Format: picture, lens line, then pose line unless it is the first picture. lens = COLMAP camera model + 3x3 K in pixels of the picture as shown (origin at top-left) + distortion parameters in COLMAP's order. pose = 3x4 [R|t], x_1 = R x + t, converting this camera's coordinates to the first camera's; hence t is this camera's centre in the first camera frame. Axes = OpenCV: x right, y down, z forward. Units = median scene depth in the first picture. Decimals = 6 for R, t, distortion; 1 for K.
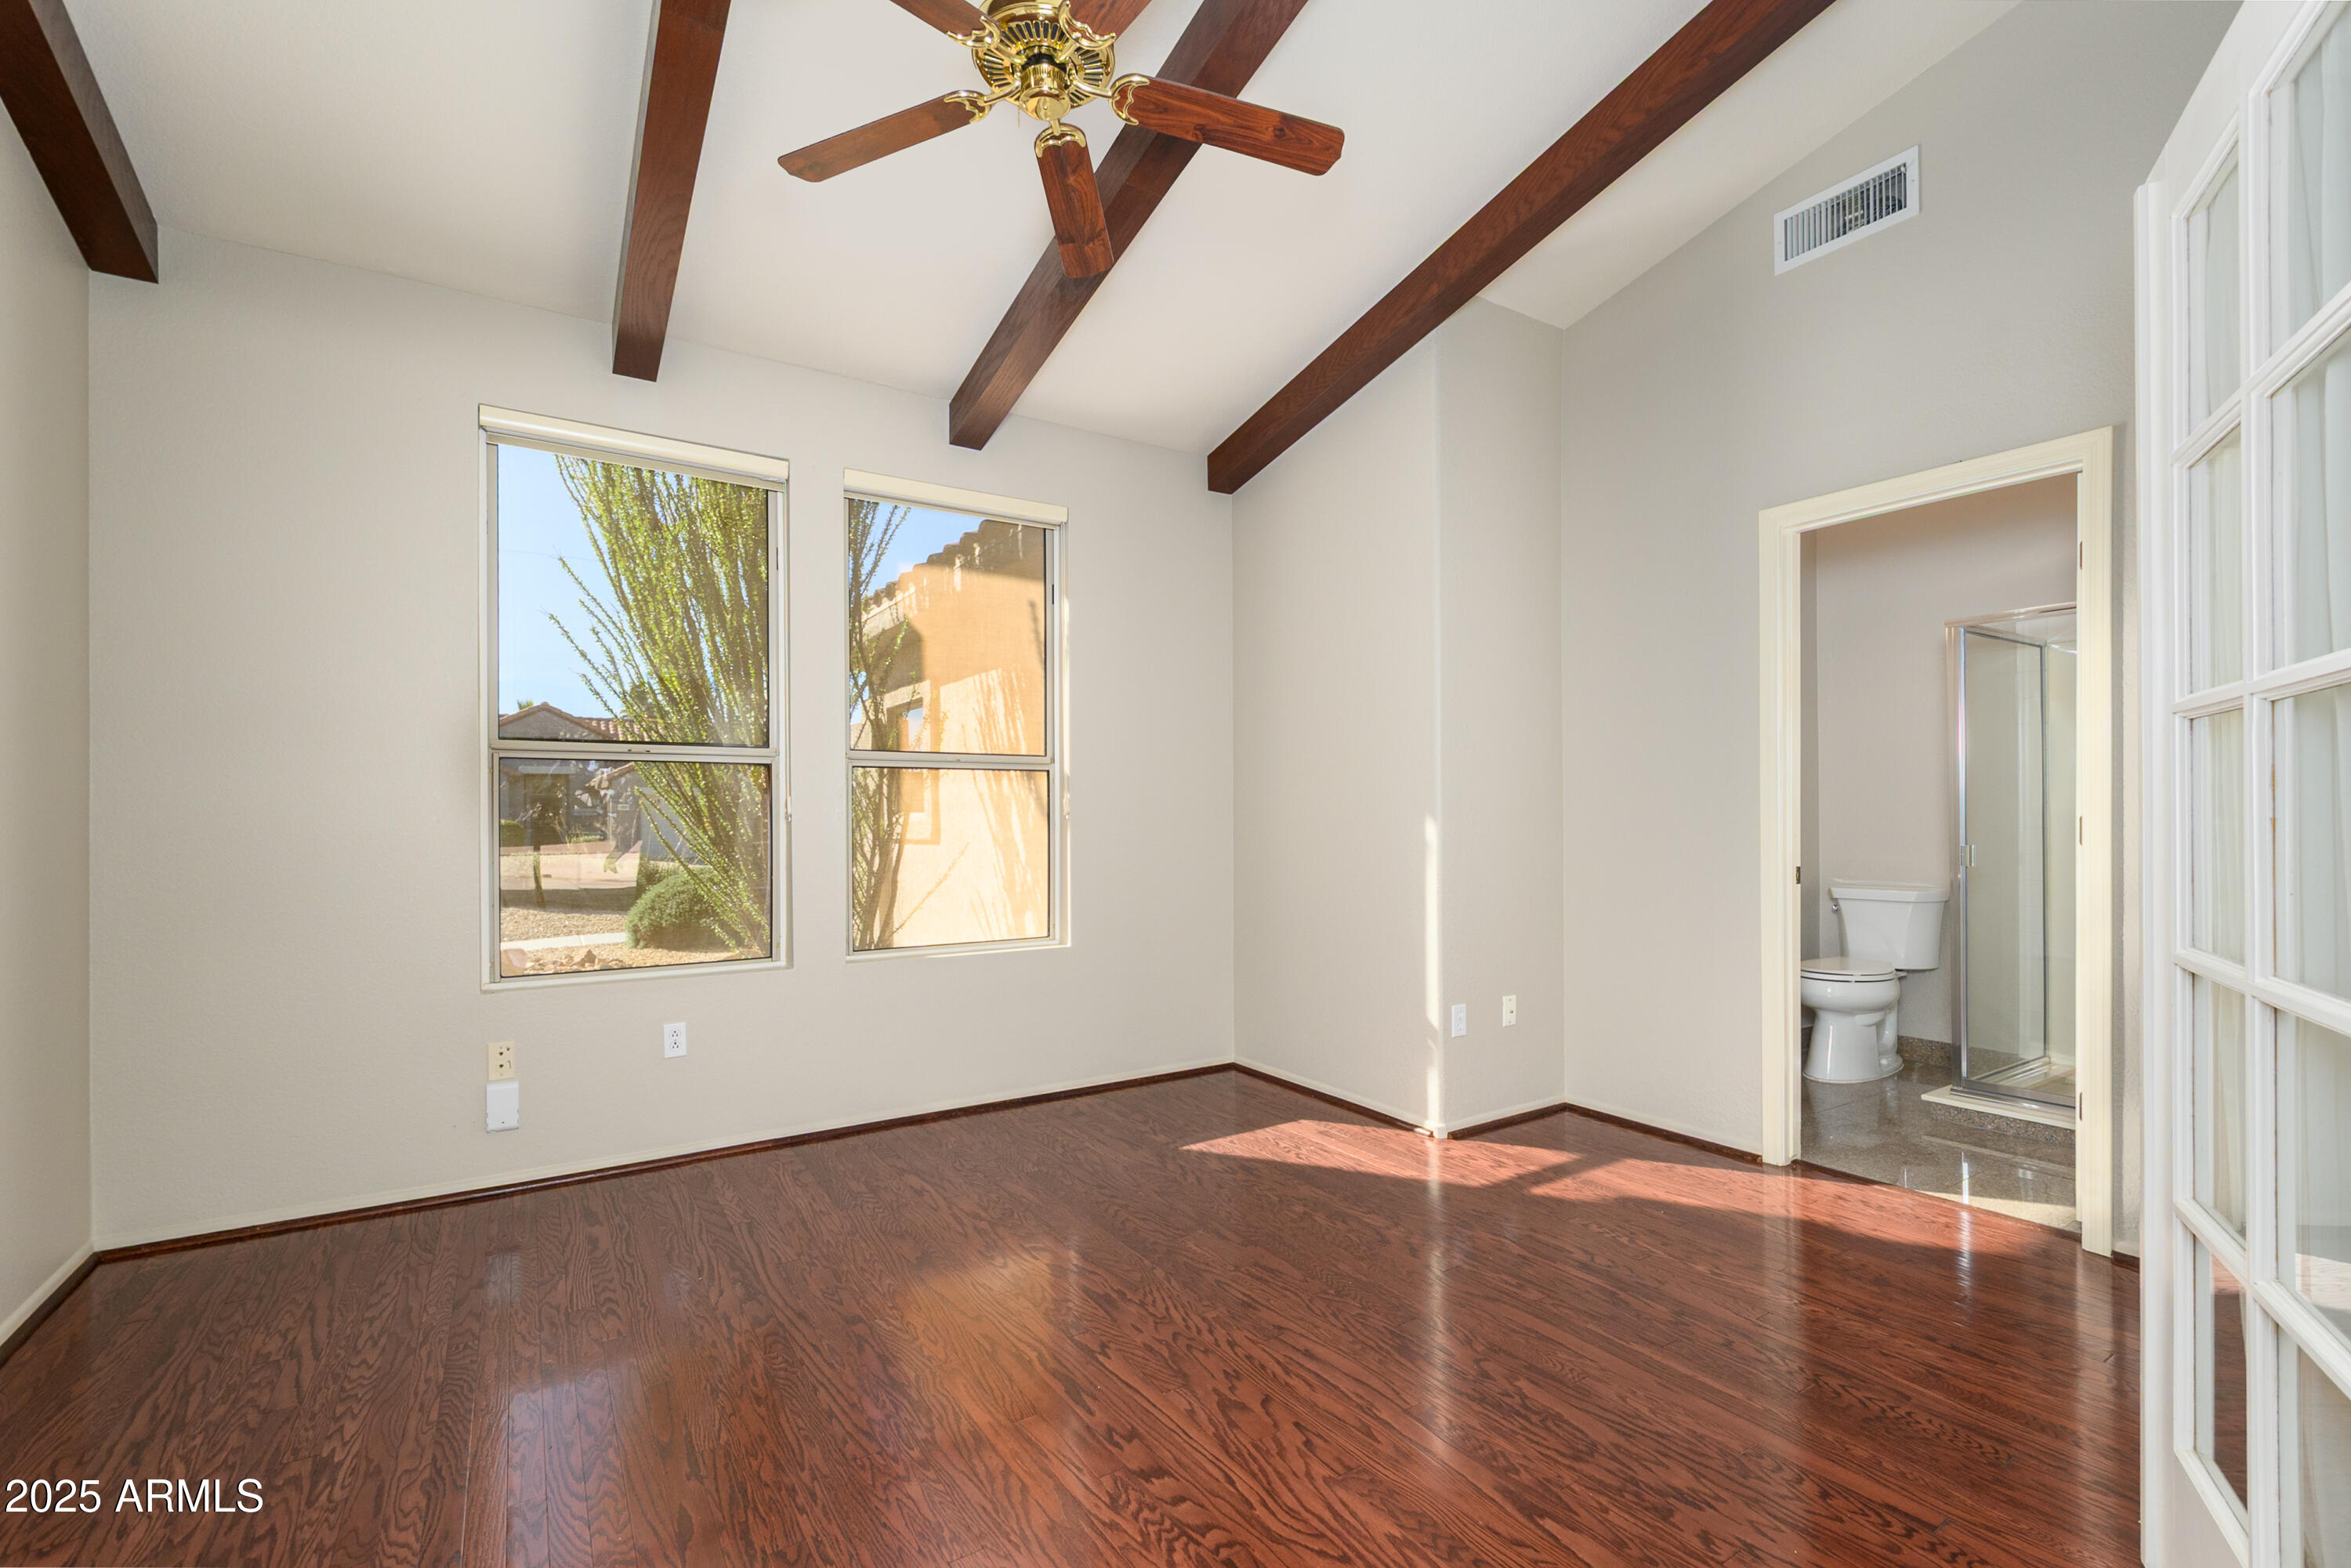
lens RADIAL K [[1042.8, 0, 1185.3], [0, 1042.8, 799.8], [0, 0, 1]] dist [0.008504, -0.001759]
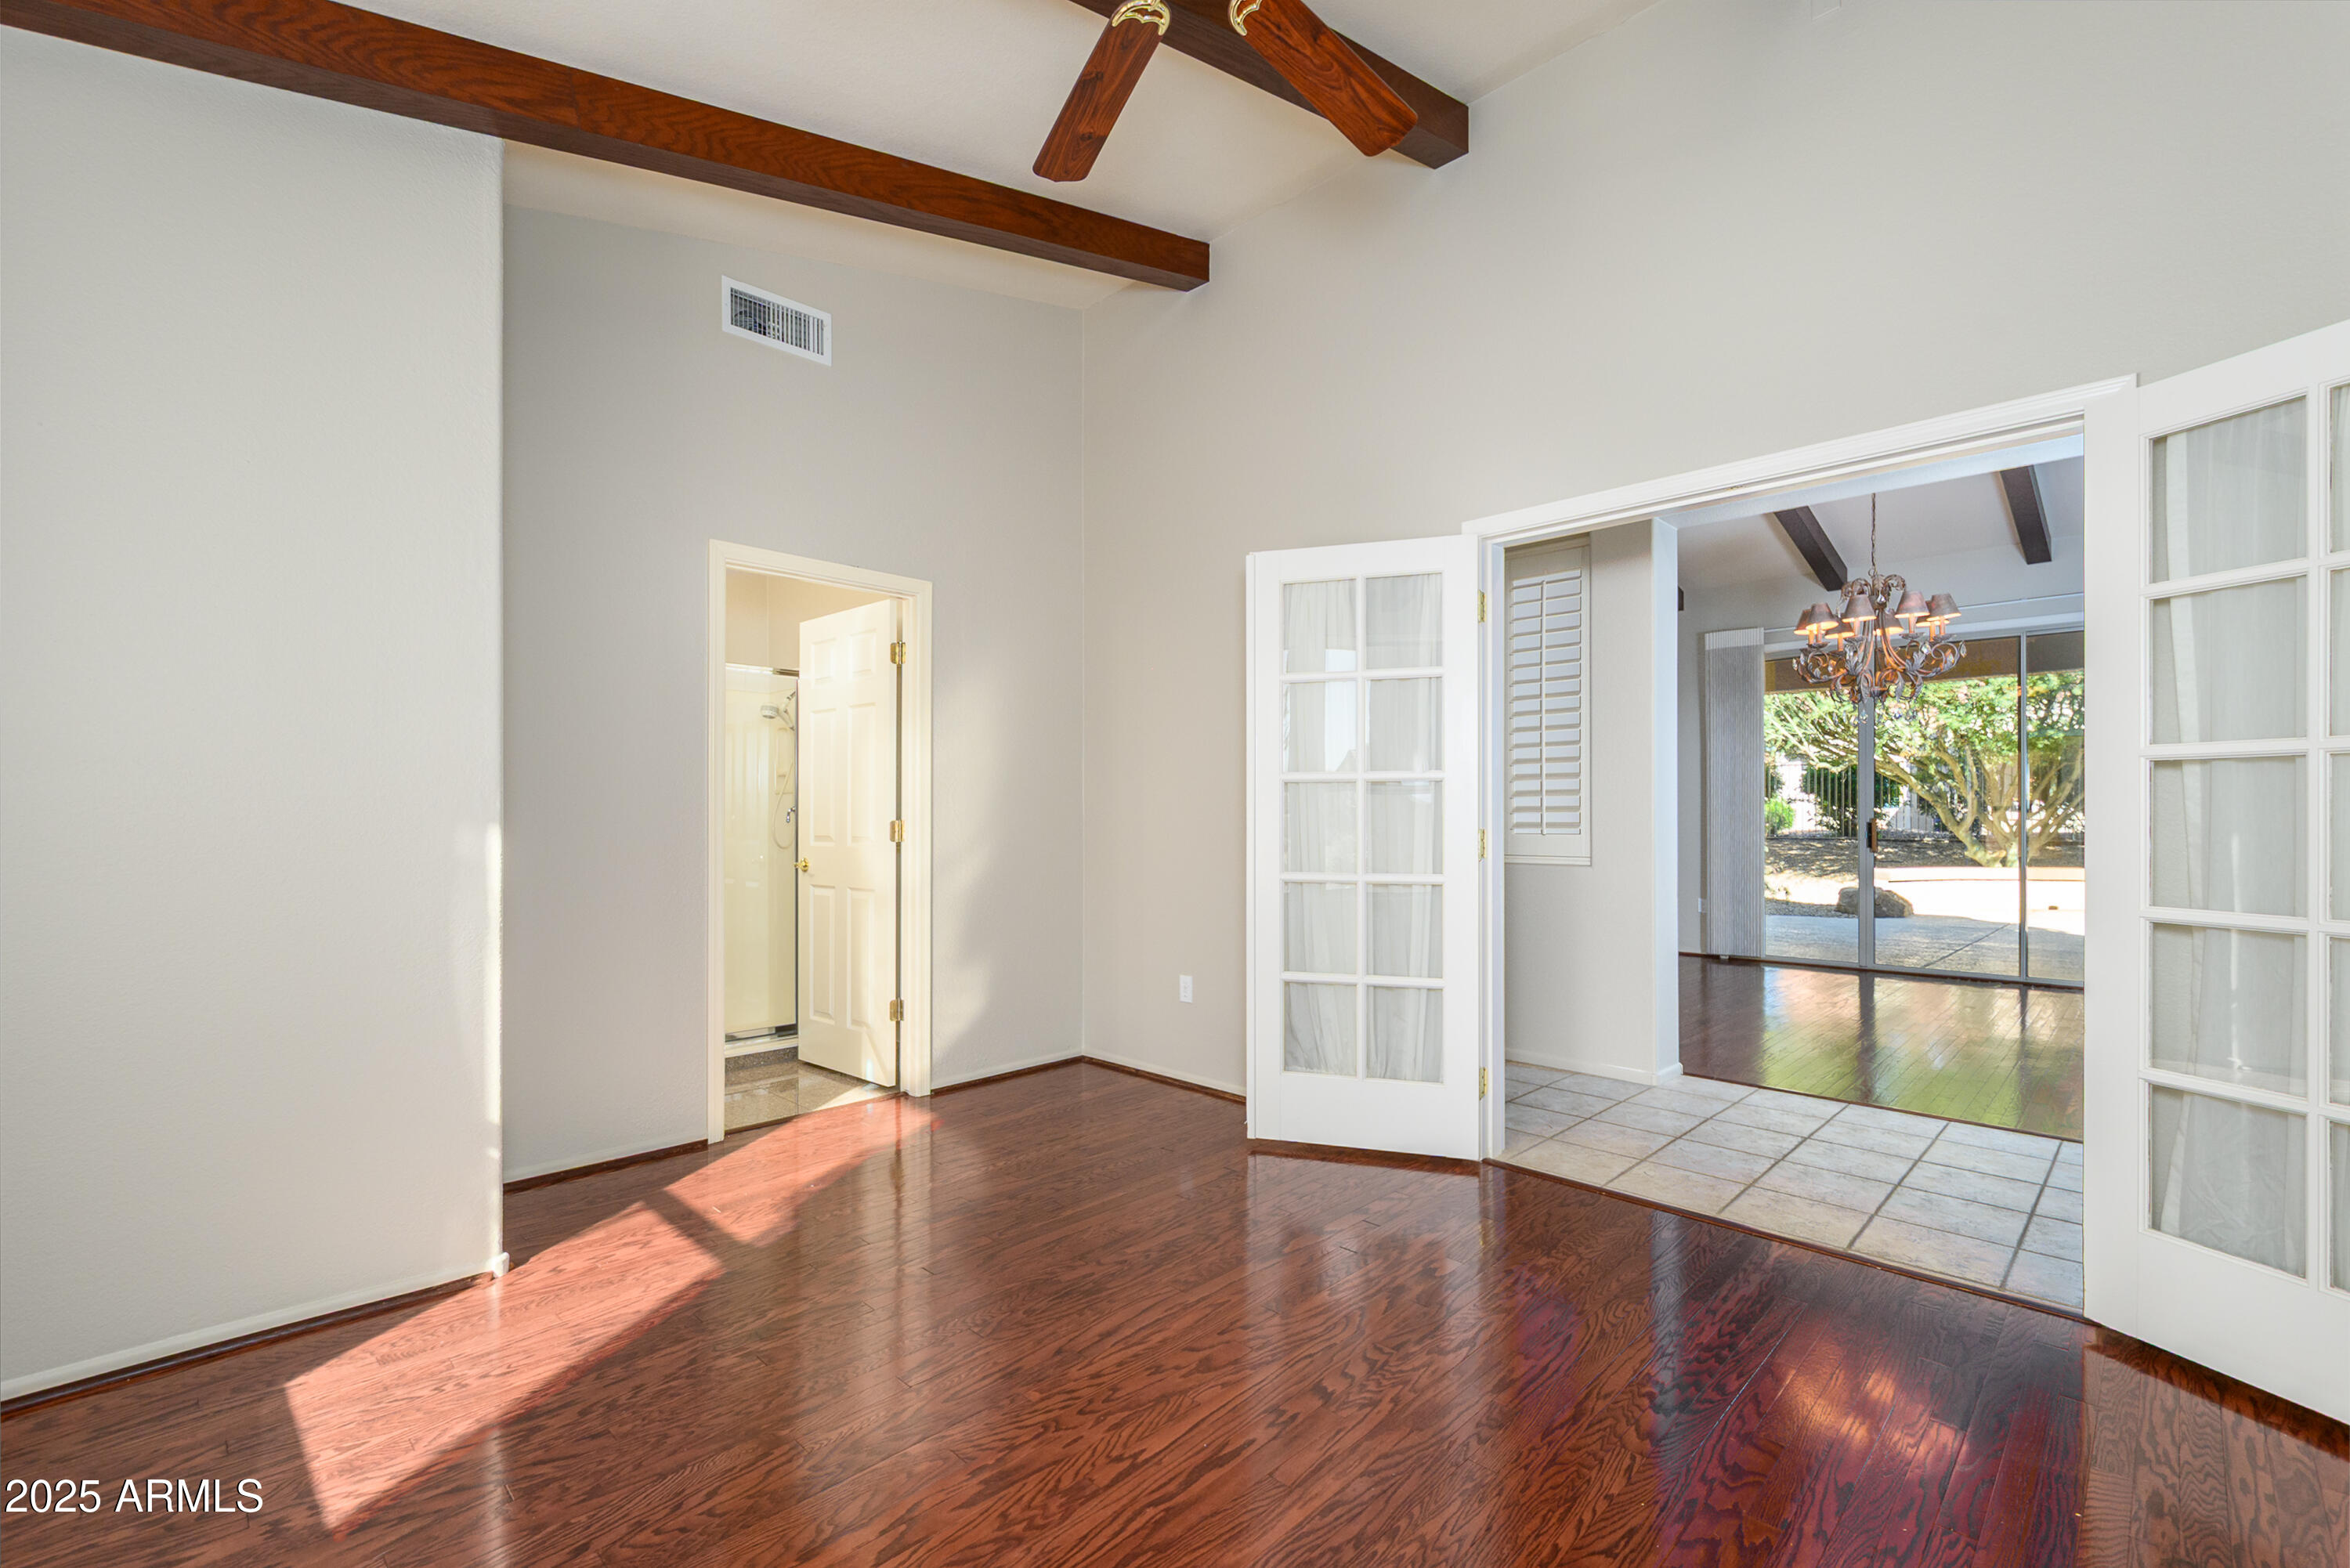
lens RADIAL K [[1042.3, 0, 1182.4], [0, 1042.3, 806.8], [0, 0, 1]] dist [0.008504, -0.001759]
pose [[-0.237549, 0.018898, 0.971192, -0.652685], [-0.011480, 0.999686, -0.022261, 0.017311], [-0.971308, -0.016437, -0.237258, 0.833946]]
